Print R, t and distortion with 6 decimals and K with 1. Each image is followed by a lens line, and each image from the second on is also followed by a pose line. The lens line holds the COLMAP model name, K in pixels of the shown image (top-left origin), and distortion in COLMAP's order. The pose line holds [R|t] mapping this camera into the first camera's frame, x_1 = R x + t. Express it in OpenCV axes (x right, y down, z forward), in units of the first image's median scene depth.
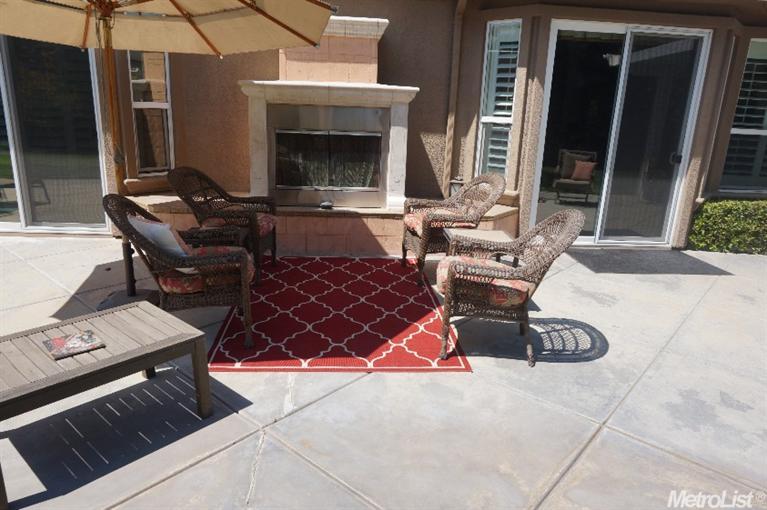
lens RADIAL K [[523.7, 0, 384.3], [0, 523.7, 250.1], [0, 0, 1]] dist [-0.007923, 0.000510]
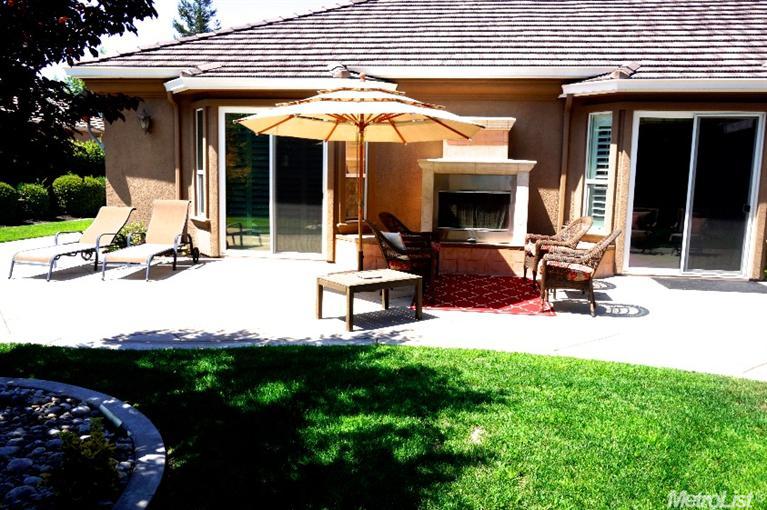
lens RADIAL K [[601.8, 0, 406.4], [0, 601.8, 256.1], [0, 0, 1]] dist [0.044490, 0.005419]
pose [[0.981660, 0.008568, -0.190446, 0.031166], [-0.033967, 0.990866, -0.130506, 0.181780], [0.187588, 0.134581, 0.972984, -0.658357]]
